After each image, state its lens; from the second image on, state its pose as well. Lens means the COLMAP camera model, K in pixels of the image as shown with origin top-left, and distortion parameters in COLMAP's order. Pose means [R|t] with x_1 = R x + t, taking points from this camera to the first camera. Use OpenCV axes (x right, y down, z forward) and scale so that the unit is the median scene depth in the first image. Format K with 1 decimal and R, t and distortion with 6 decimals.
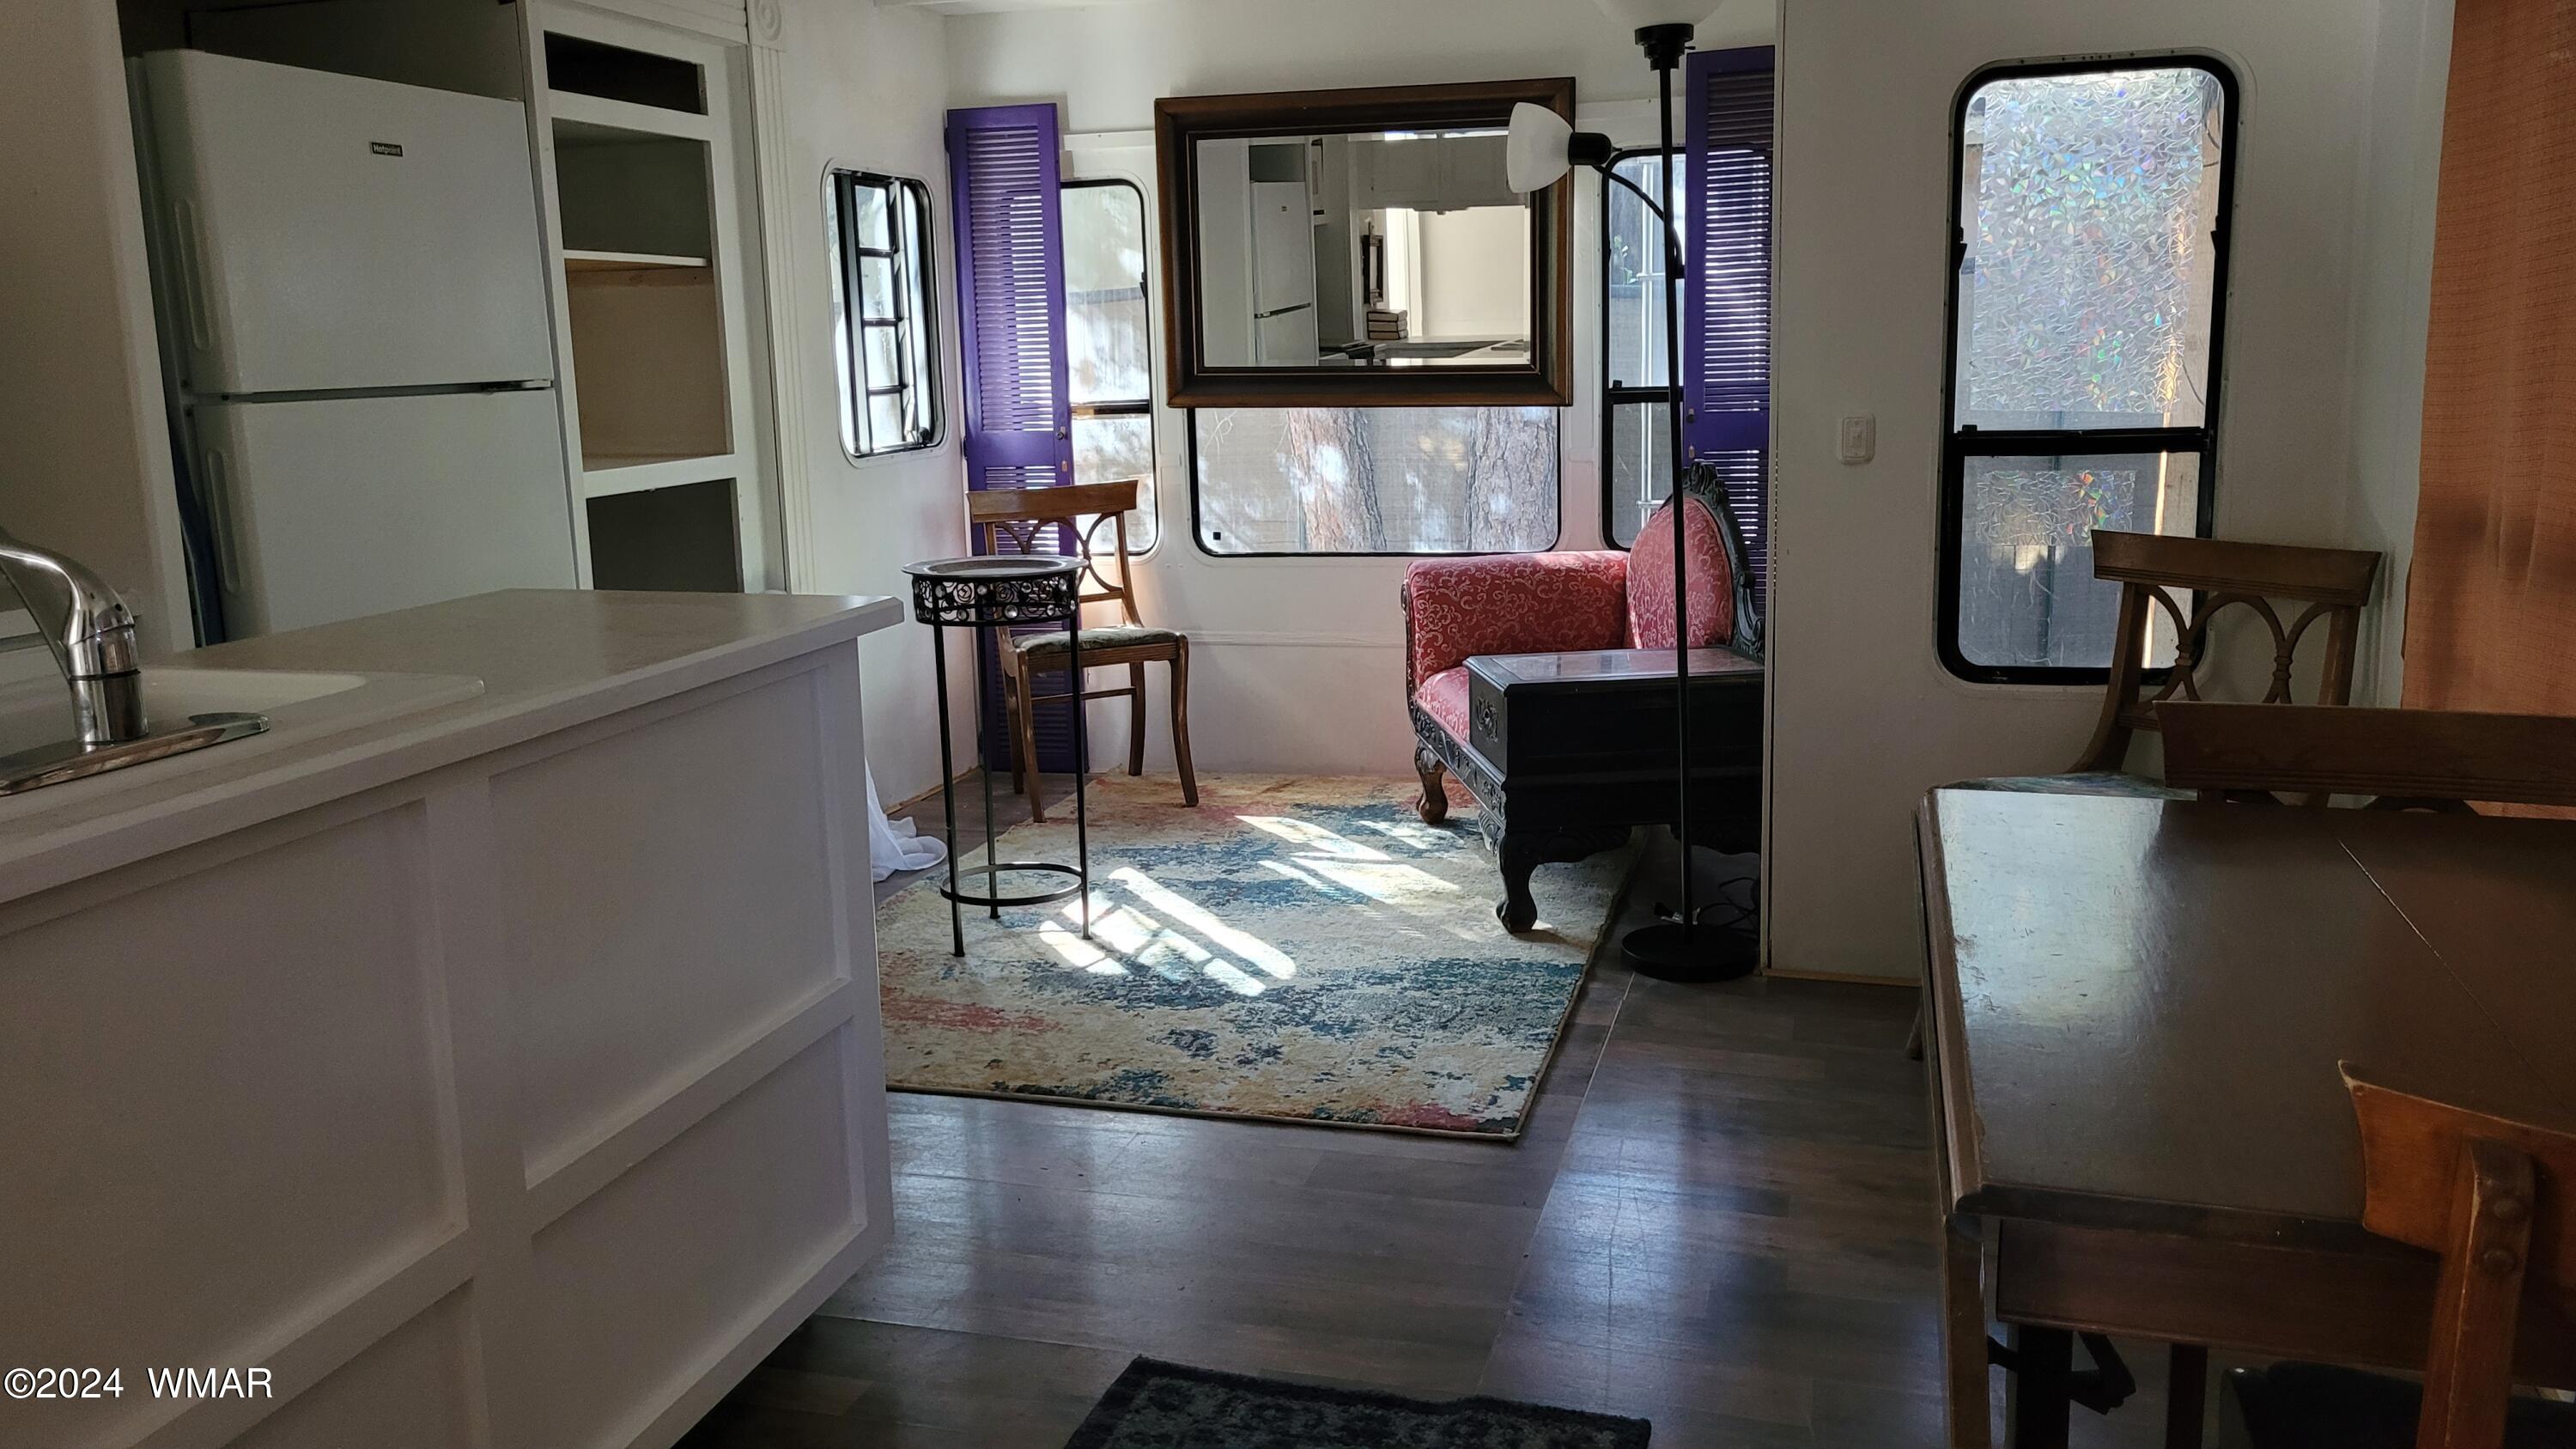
lens RADIAL K [[1927.3, 0, 1287.9], [0, 1927.3, 715.3], [0, 0, 1]] dist [0.034059, -0.004895]
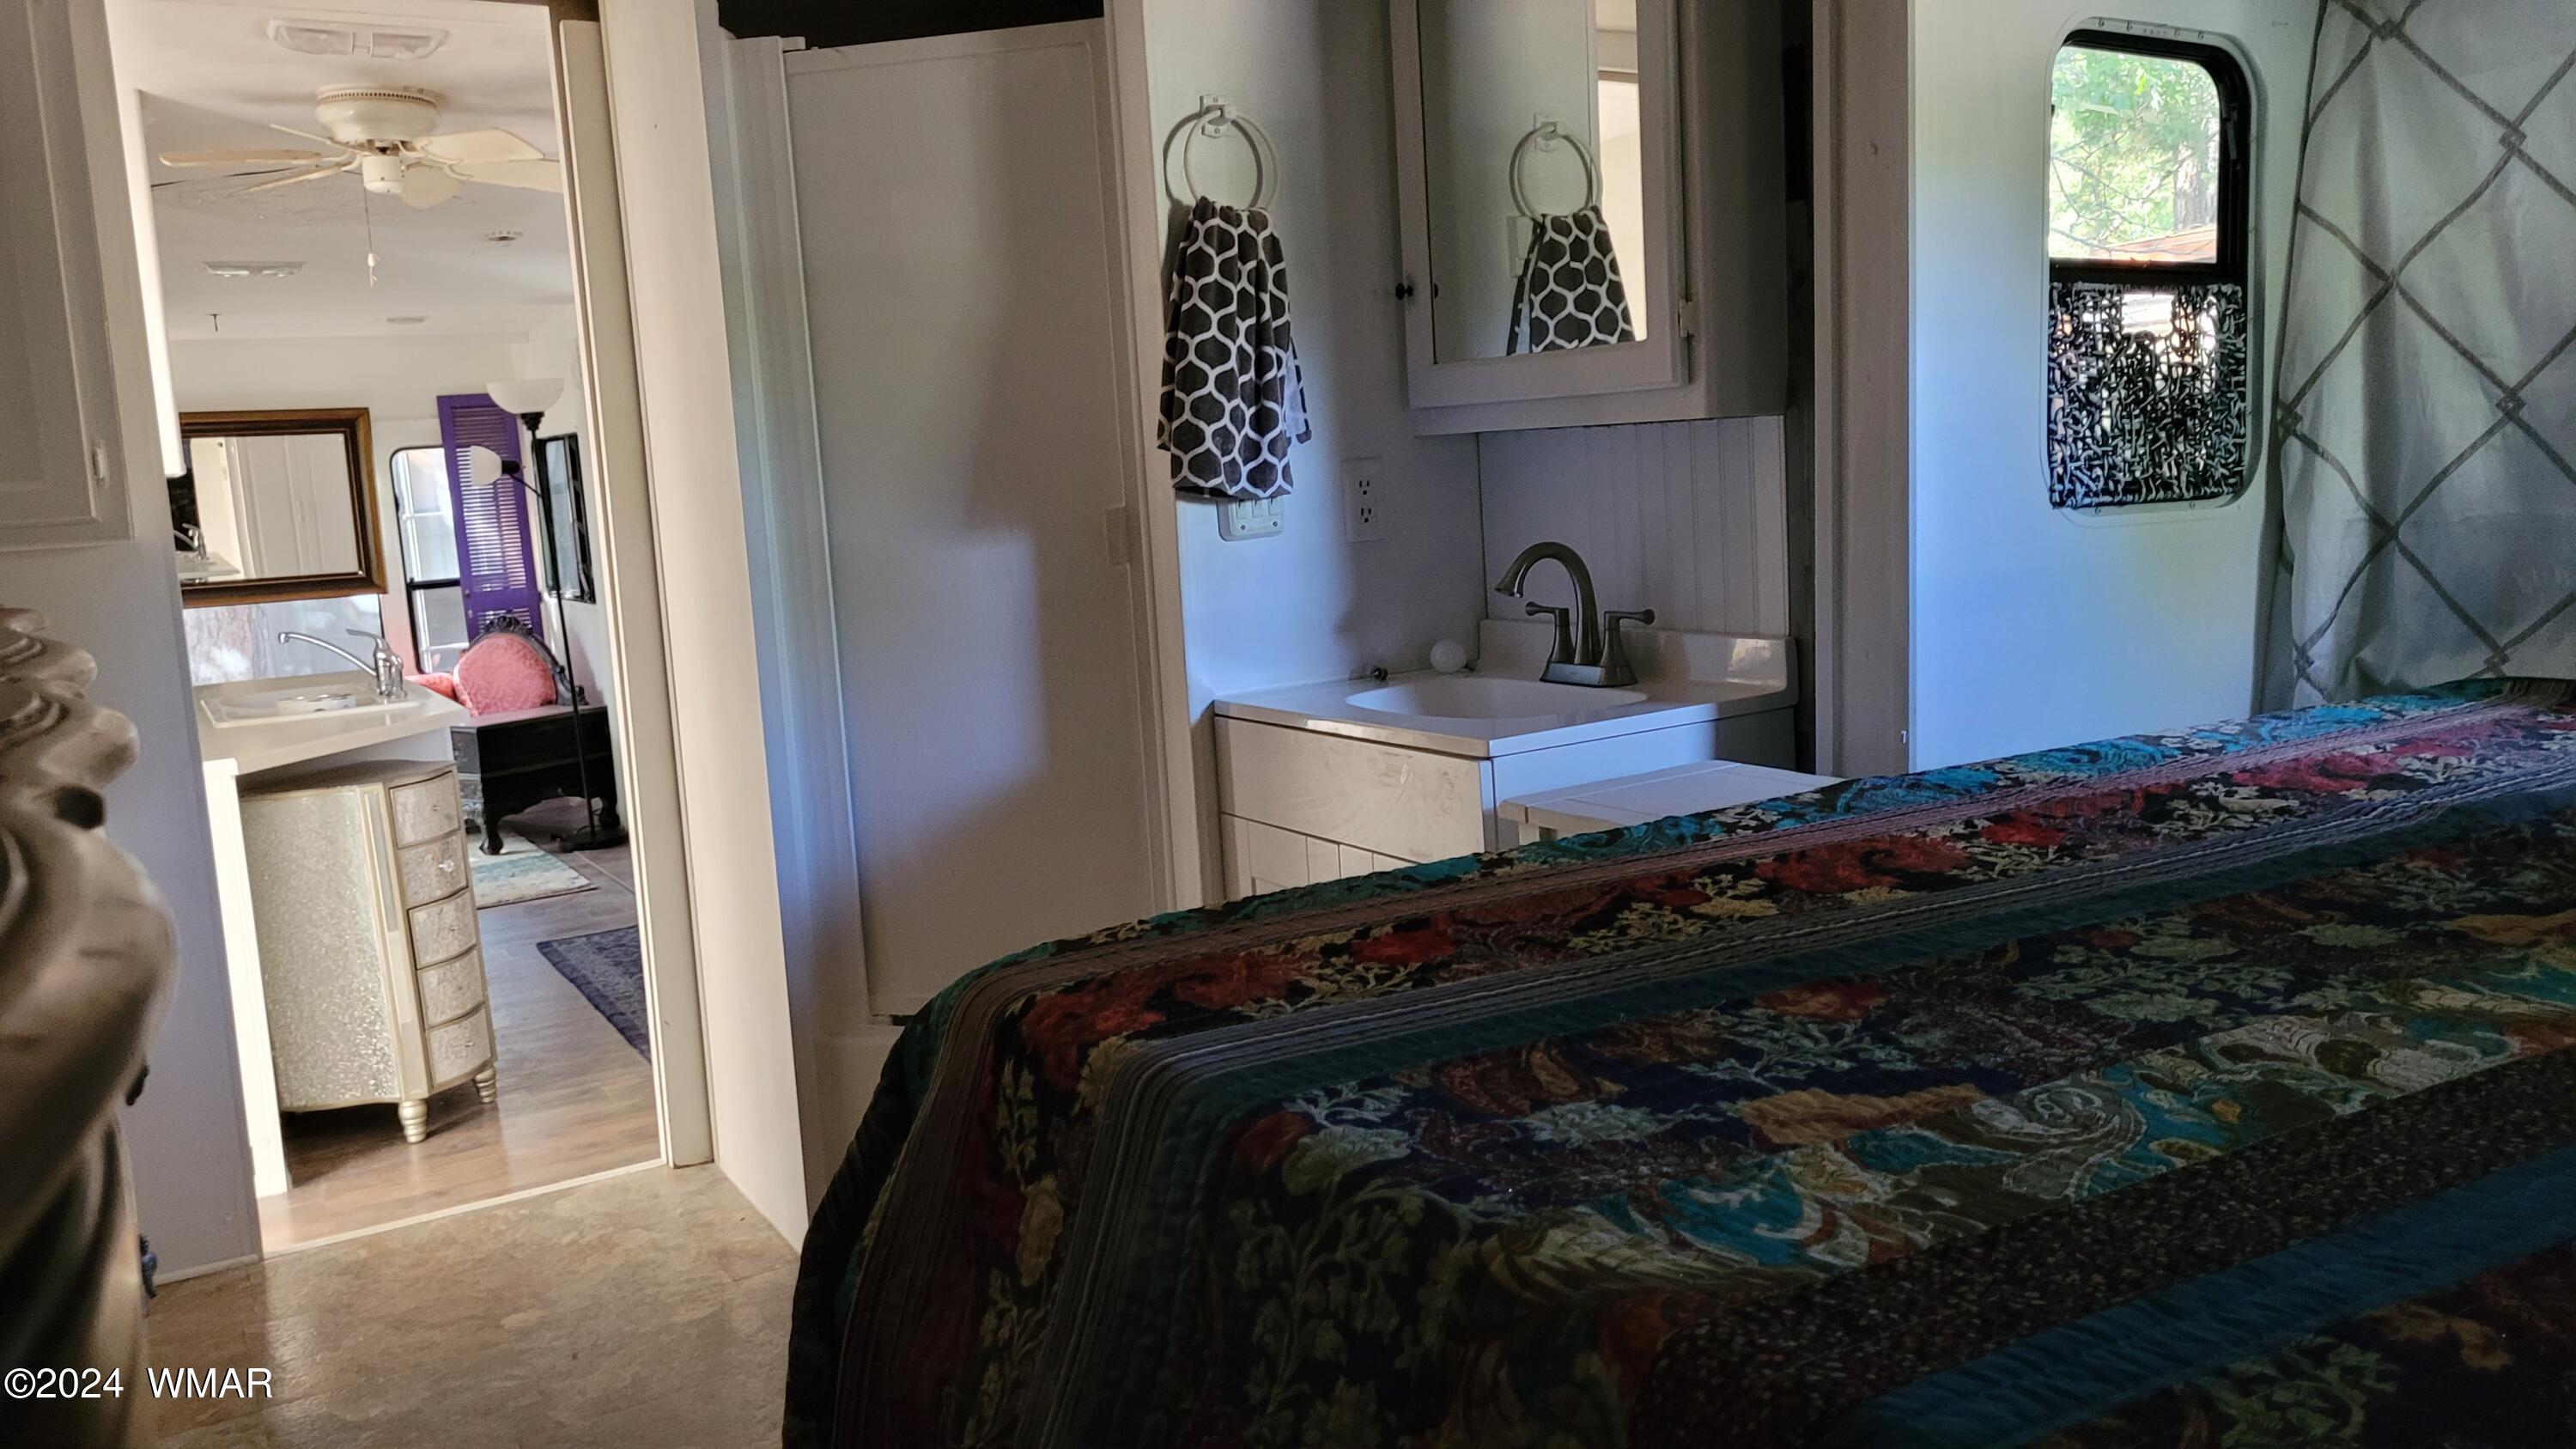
lens RADIAL K [[1927.3, 0, 1304.8], [0, 1927.3, 721.0], [0, 0, 1]] dist [0.034059, -0.004895]
pose [[0.673255, -0.117782, 0.729970, -0.811317], [0.187147, 0.982230, -0.014122, 0.173265], [-0.715335, 0.146119, 0.683334, -1.018291]]
